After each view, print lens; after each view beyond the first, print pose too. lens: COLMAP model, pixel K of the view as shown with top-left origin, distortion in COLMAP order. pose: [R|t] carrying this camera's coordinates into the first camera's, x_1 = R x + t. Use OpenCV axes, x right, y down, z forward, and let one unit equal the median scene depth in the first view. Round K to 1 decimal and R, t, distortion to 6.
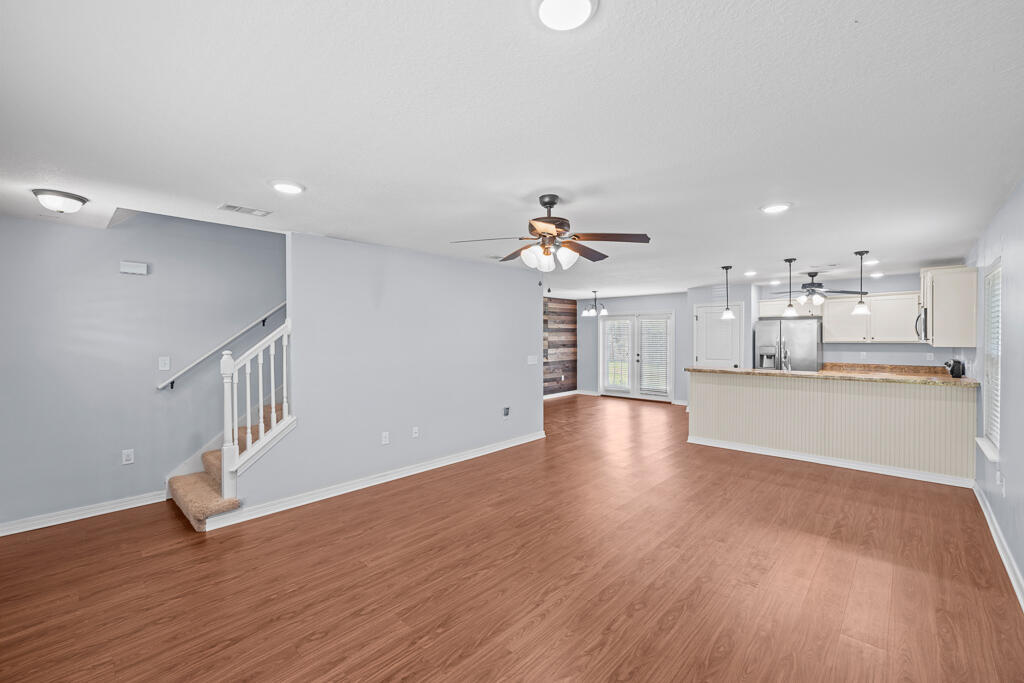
lens RADIAL K [[426.7, 0, 512.5], [0, 426.7, 339.6], [0, 0, 1]] dist [0.002483, 0.000159]
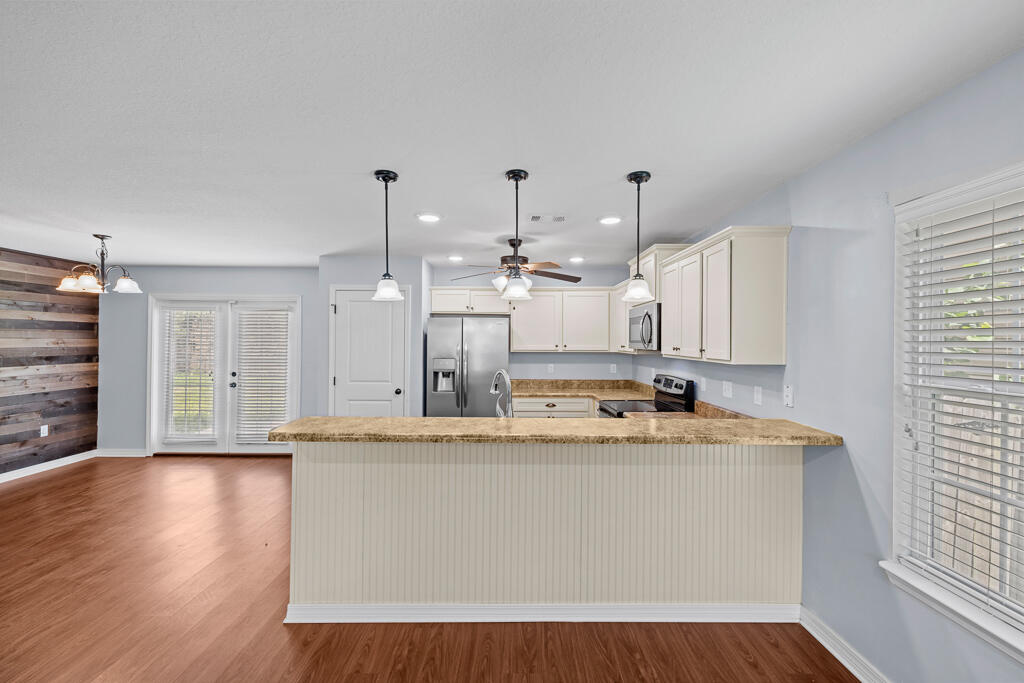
lens RADIAL K [[426.7, 0, 512.5], [0, 426.7, 339.6], [0, 0, 1]] dist [0.002483, 0.000159]
pose [[0.726025, 0.011311, 0.687575, 0.226309], [-0.004004, 0.999917, -0.012220, -0.004170], [-0.687657, 0.006119, 0.726010, 0.452843]]
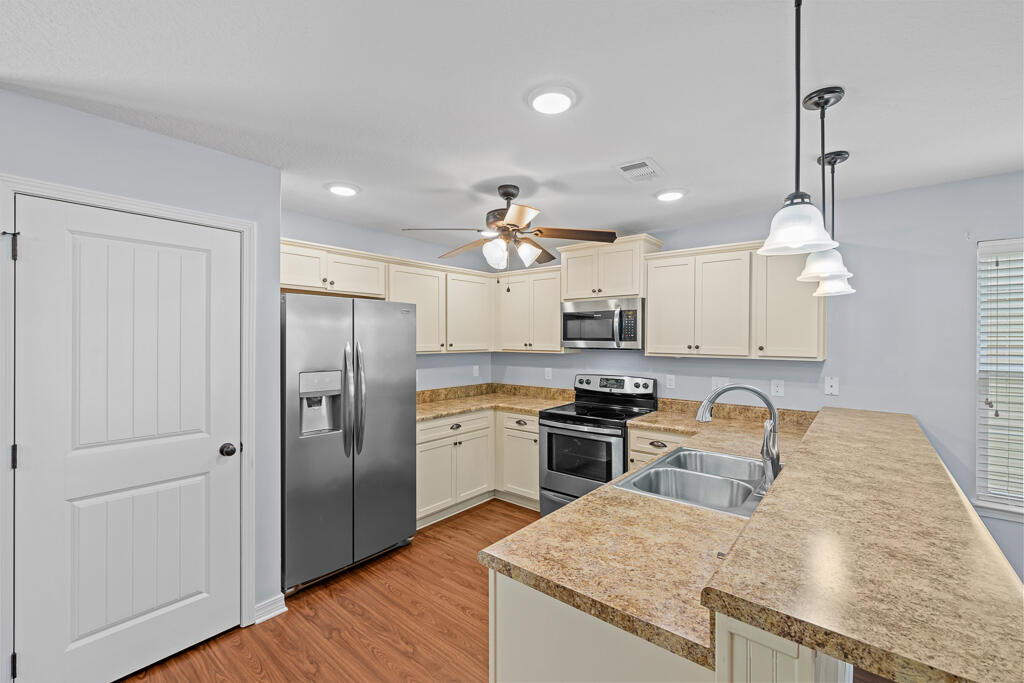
lens RADIAL K [[426.7, 0, 512.5], [0, 426.7, 339.6], [0, 0, 1]] dist [0.002483, 0.000159]
pose [[-0.062936, 0.003385, 0.998012, 0.238270], [0.003077, 0.999990, -0.003198, -0.007077], [-0.998013, 0.002869, -0.062946, 0.833133]]
